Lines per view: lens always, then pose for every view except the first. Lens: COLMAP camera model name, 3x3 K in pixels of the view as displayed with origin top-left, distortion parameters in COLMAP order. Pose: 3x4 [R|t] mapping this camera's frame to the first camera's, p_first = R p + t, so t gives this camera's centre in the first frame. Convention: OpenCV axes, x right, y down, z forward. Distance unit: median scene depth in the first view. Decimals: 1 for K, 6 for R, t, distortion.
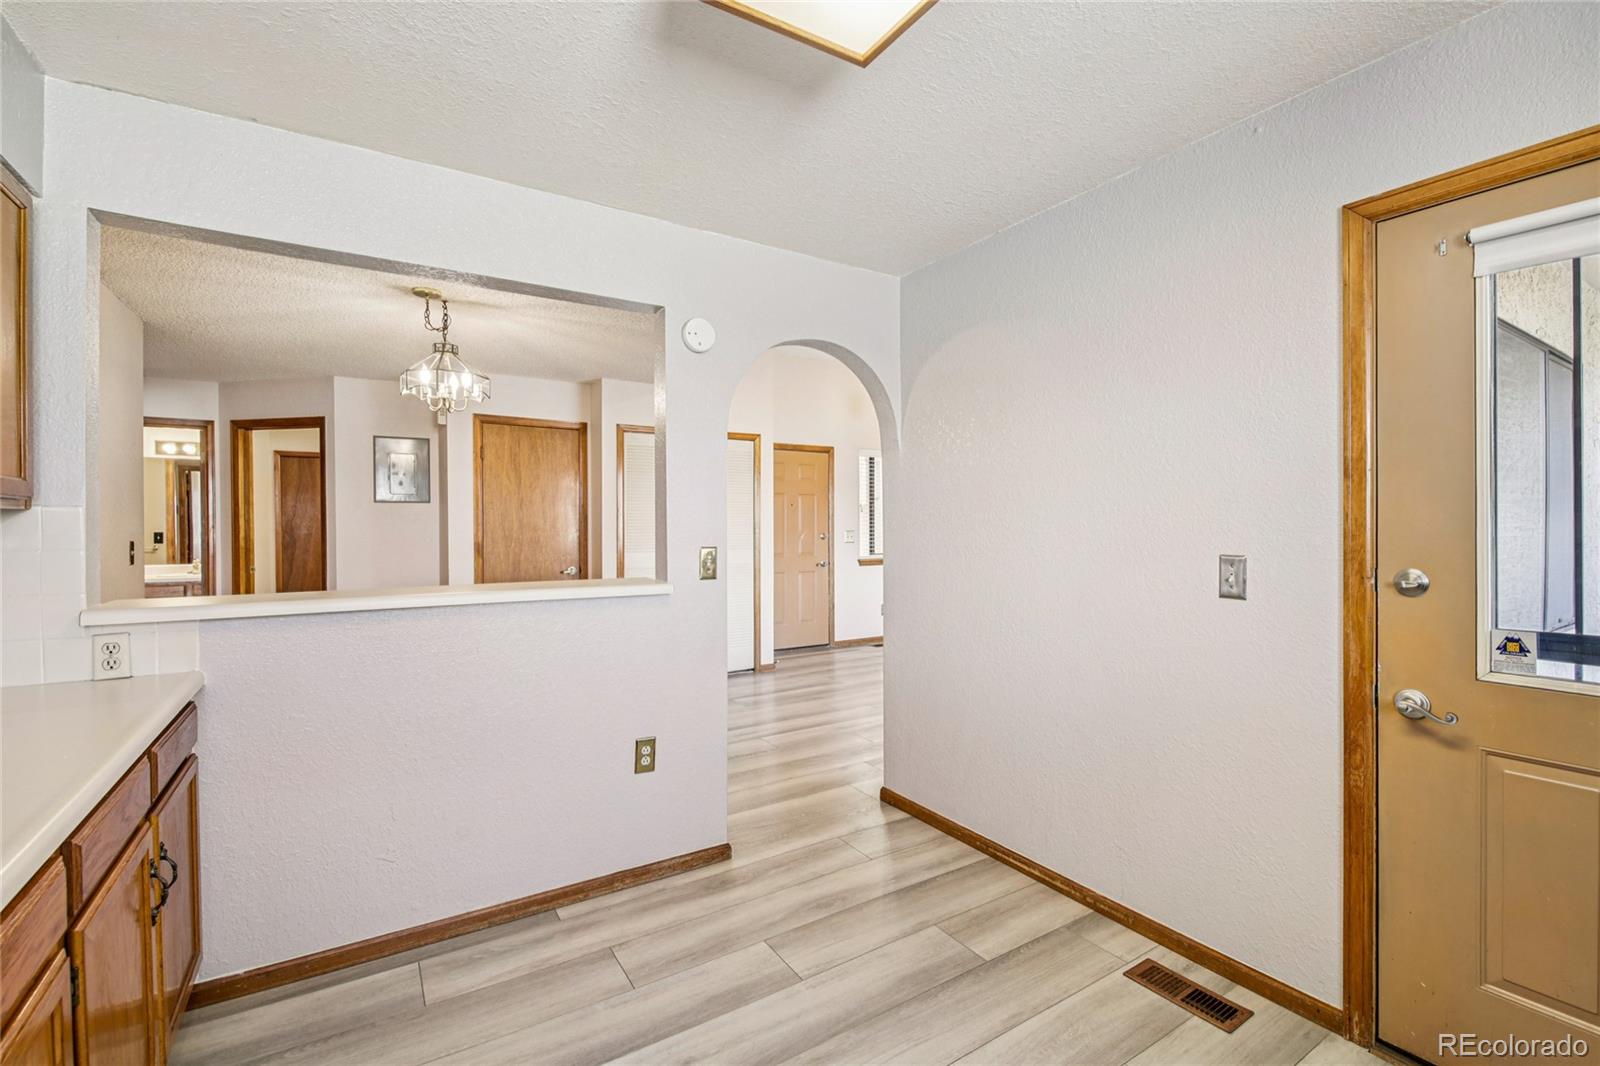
lens RADIAL K [[688.6, 0, 788.3], [0, 688.6, 527.4], [0, 0, 1]] dist [0.006492, -0.009176]
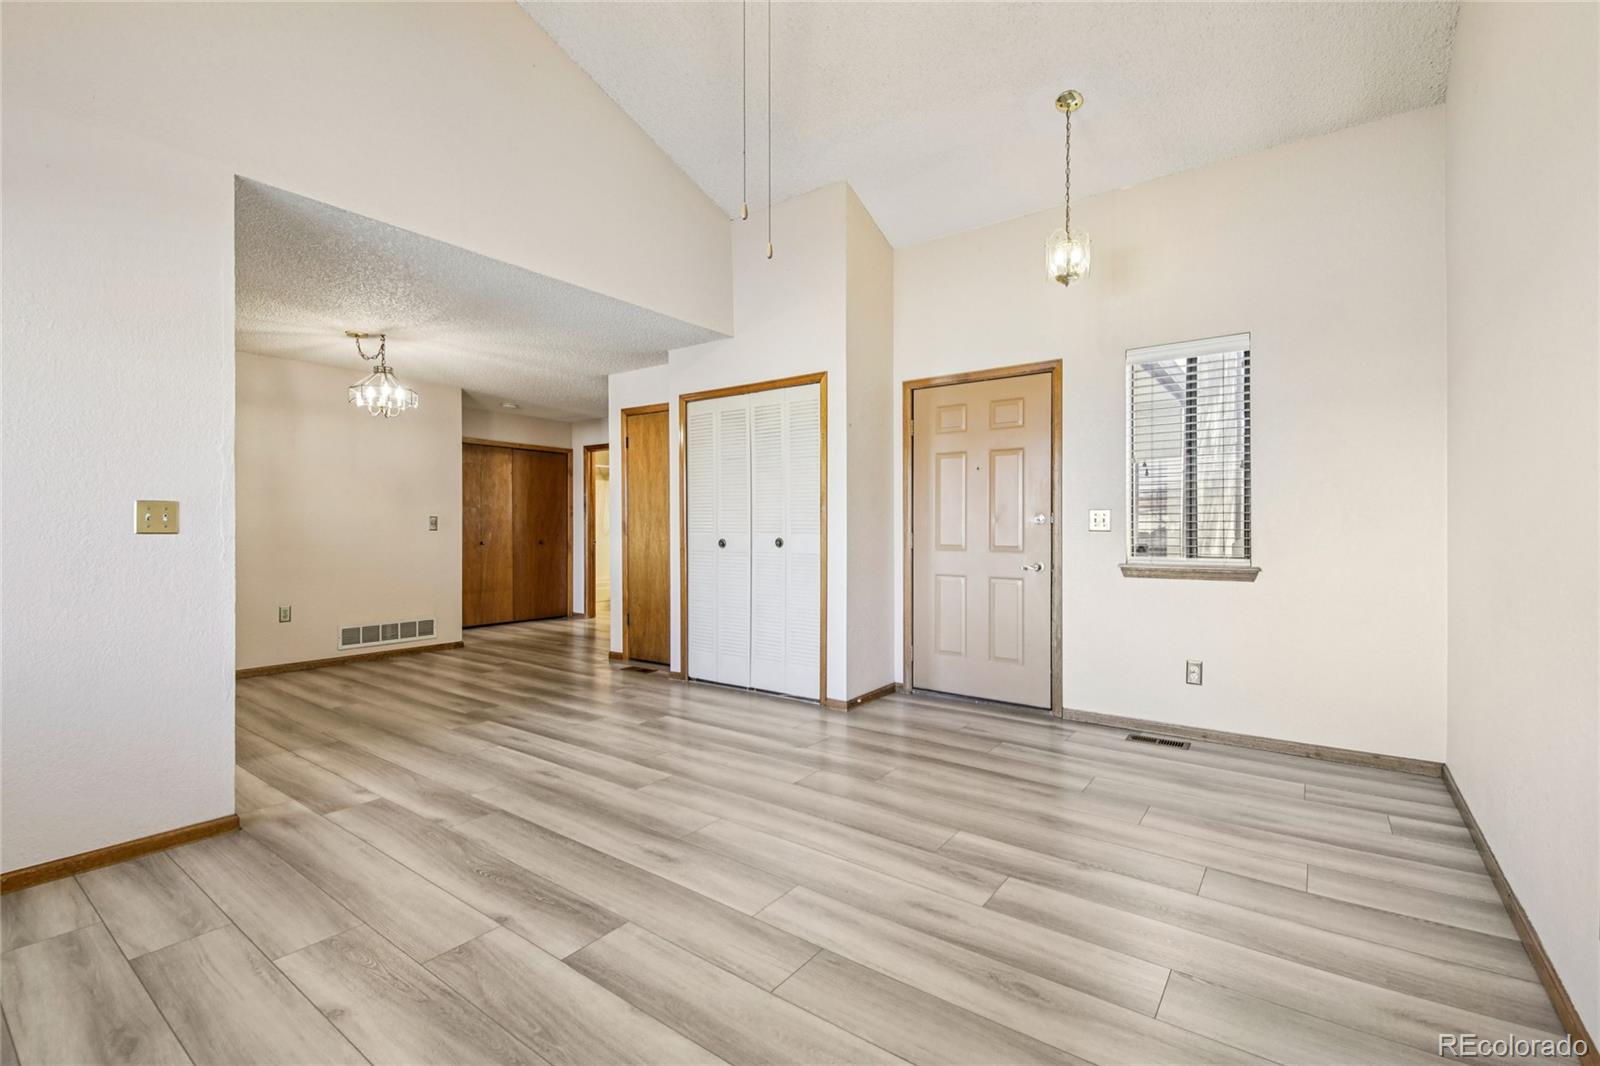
lens RADIAL K [[697.8, 0, 805.4], [0, 697.8, 526.2], [0, 0, 1]] dist [0.000833, -0.010271]
pose [[0.370881, -0.001502, -0.928679, 1.308584], [-0.007996, 0.999956, -0.004810, 0.057927], [0.928646, 0.009209, 0.370853, 1.524982]]
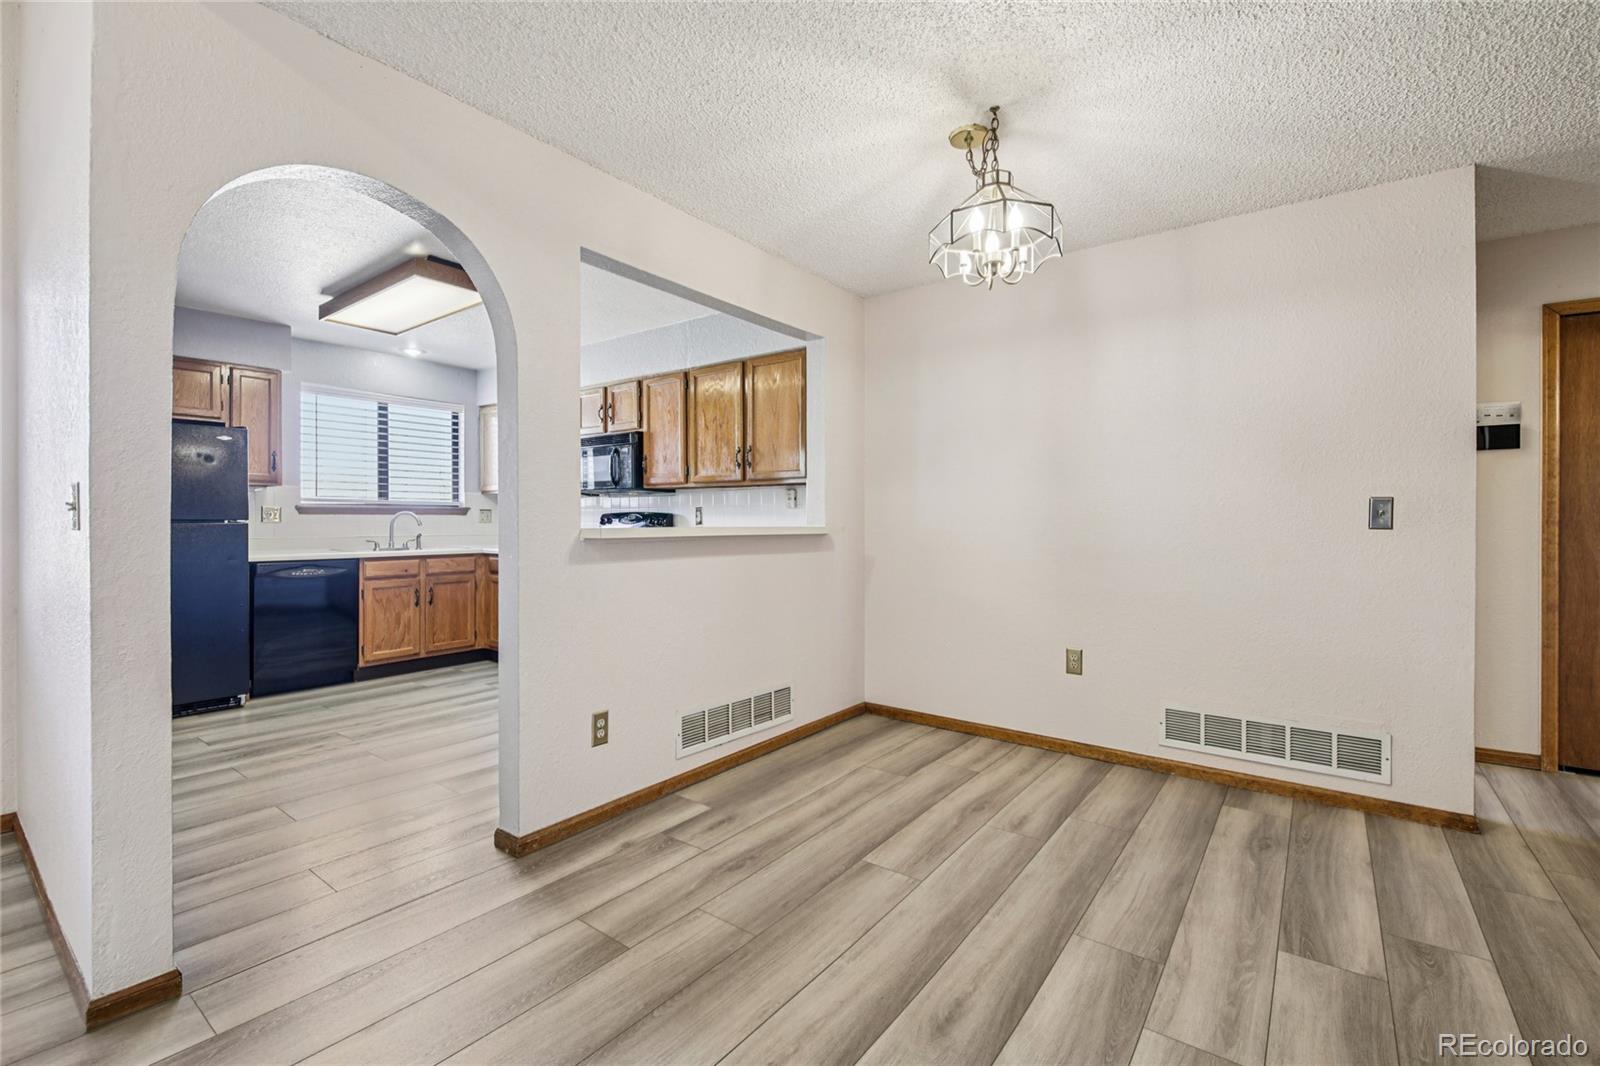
lens RADIAL K [[688.6, 0, 788.3], [0, 688.6, 527.4], [0, 0, 1]] dist [0.006492, -0.009176]
pose [[-0.938858, 0.001910, -0.344299, -0.133678], [-0.002827, 0.999908, 0.013257, 0.057311], [0.344293, 0.013420, -0.938766, 1.846820]]
